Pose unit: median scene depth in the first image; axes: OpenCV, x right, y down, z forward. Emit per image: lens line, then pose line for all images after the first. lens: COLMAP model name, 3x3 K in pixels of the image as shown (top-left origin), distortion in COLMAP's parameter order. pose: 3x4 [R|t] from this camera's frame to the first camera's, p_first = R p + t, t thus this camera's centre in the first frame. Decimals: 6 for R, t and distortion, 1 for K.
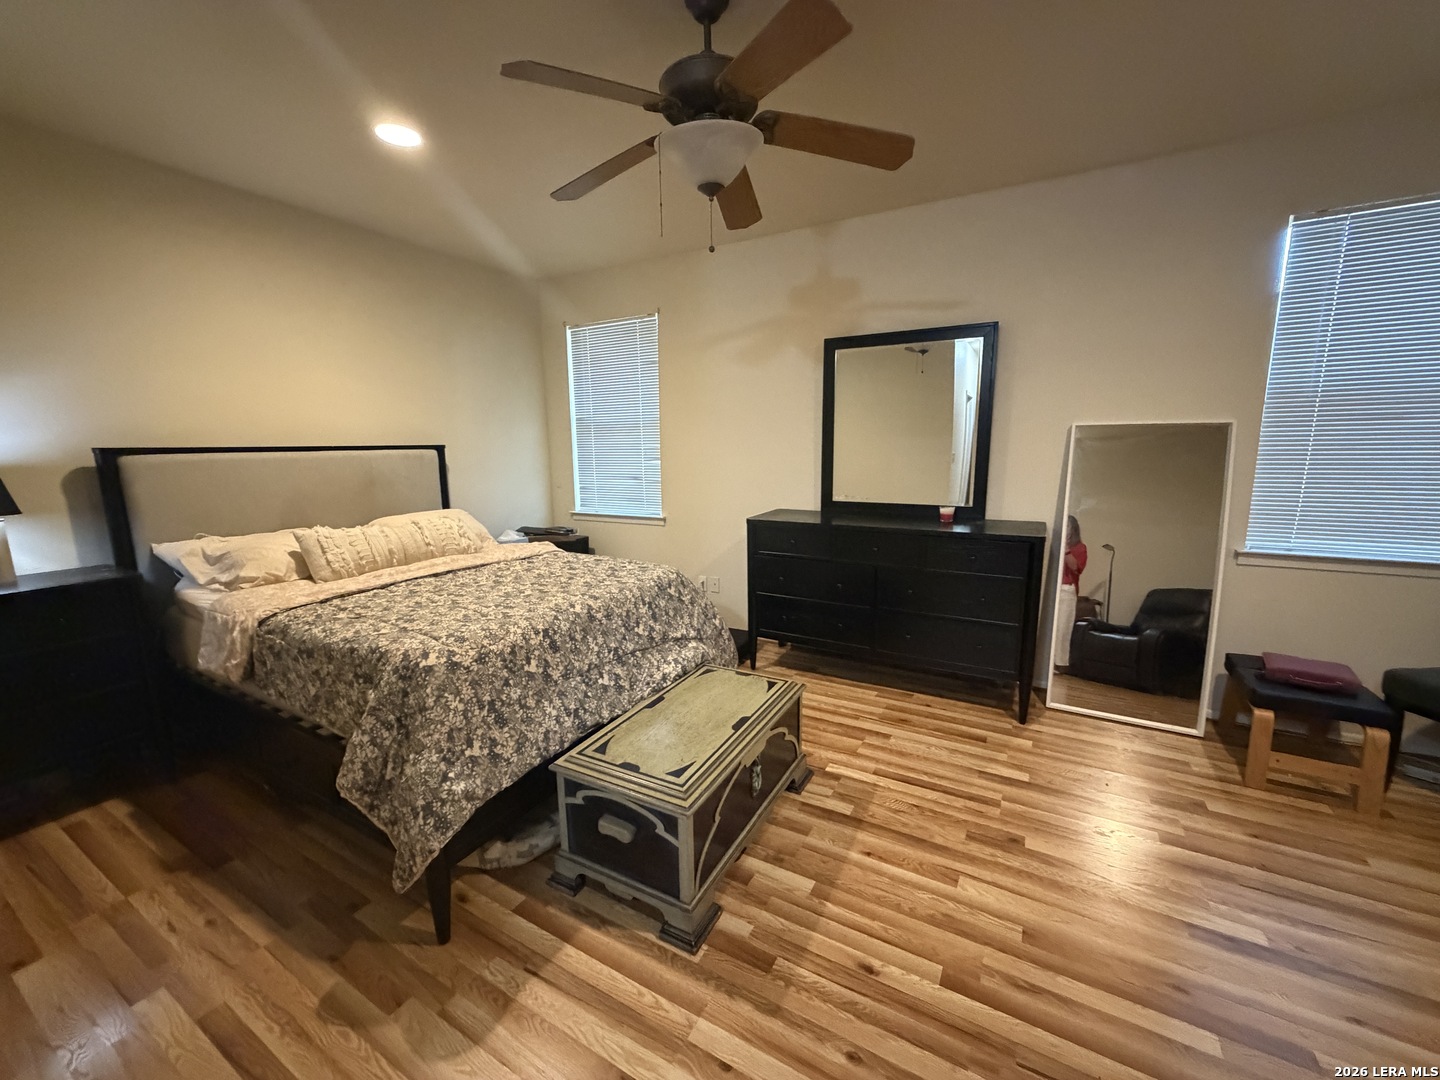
lens RADIAL K [[571.7, 0, 718.5], [0, 571.7, 541.9], [0, 0, 1]] dist [0.000878, -0.000196]
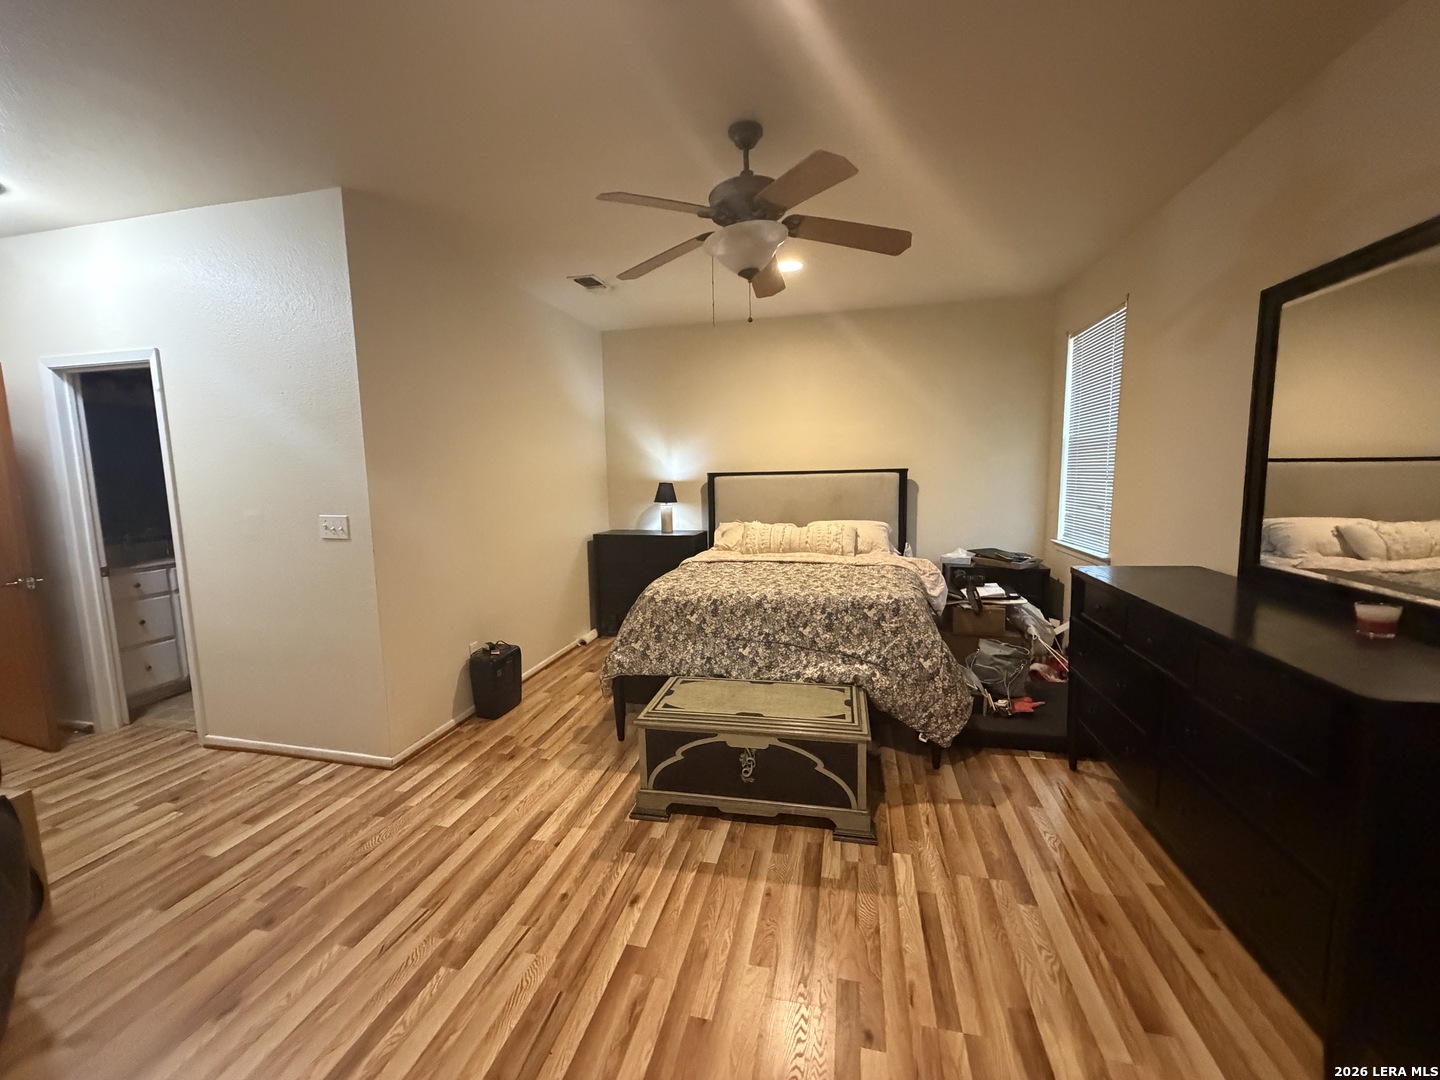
lens RADIAL K [[571.7, 0, 718.5], [0, 571.7, 541.9], [0, 0, 1]] dist [0.000878, -0.000196]
pose [[0.285189, 0.121512, -0.950738, 1.009466], [-0.143389, 0.986177, 0.083030, -0.109080], [0.947685, 0.112646, 0.298670, 0.514839]]
